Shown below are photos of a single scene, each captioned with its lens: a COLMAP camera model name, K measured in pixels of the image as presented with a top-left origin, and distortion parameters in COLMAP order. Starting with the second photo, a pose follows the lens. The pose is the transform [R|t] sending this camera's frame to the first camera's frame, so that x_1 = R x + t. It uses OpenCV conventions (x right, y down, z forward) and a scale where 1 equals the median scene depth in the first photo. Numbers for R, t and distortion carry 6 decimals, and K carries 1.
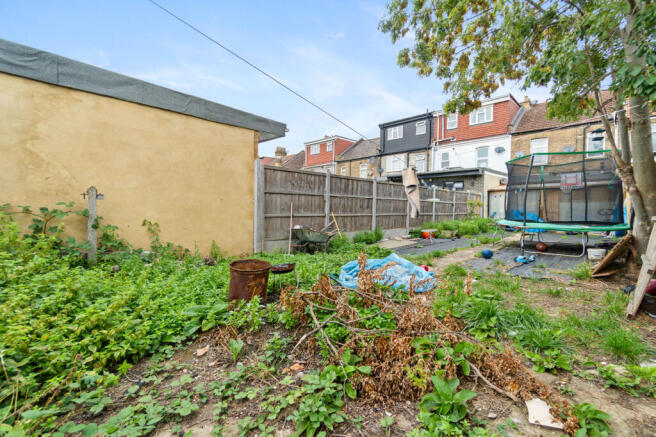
lens RADIAL K [[288.6, 0, 328.0], [0, 288.6, 218.5], [0, 0, 1]] dist [-0.000931, -0.000048]
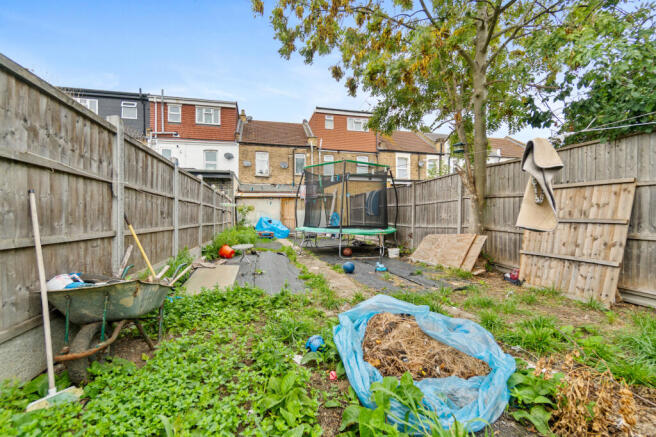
lens RADIAL K [[288.6, 0, 328.0], [0, 288.6, 218.5], [0, 0, 1]] dist [-0.000931, -0.000048]
pose [[0.516968, -0.016727, 0.855841, -0.074063], [0.040957, 0.999147, -0.005212, -0.006859], [-0.855024, 0.037747, 0.517213, 0.211165]]
